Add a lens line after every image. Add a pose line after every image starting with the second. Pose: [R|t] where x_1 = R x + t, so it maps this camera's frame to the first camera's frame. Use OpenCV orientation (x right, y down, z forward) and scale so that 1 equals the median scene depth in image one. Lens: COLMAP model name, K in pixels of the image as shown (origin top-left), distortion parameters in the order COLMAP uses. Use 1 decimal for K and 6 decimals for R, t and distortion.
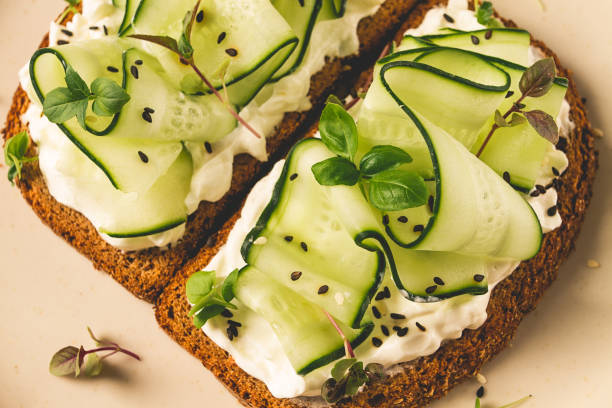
lens RADIAL K [[1068.9, 0, 303.0], [0, 1068.9, 200.9], [0, 0, 1]] dist [0.024010, -0.020795]
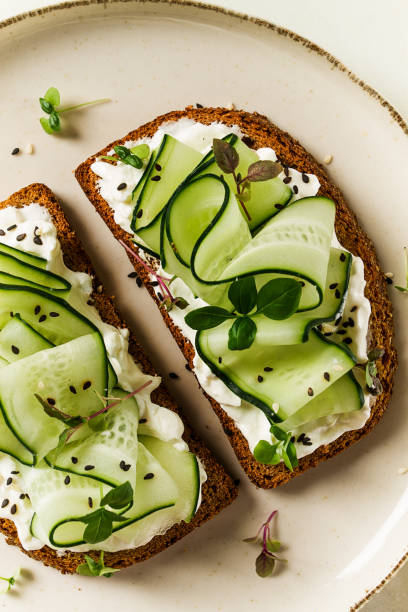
lens RADIAL K [[1068.9, 0, 204.0], [0, 1068.9, 306.0], [0, 0, 1]] dist [0.024010, -0.020795]
pose [[0.314299, -0.949051, 0.022787, 0.033759], [0.879018, 0.300003, 0.370575, -0.494285], [-0.358531, -0.096441, 0.928523, -0.178753]]
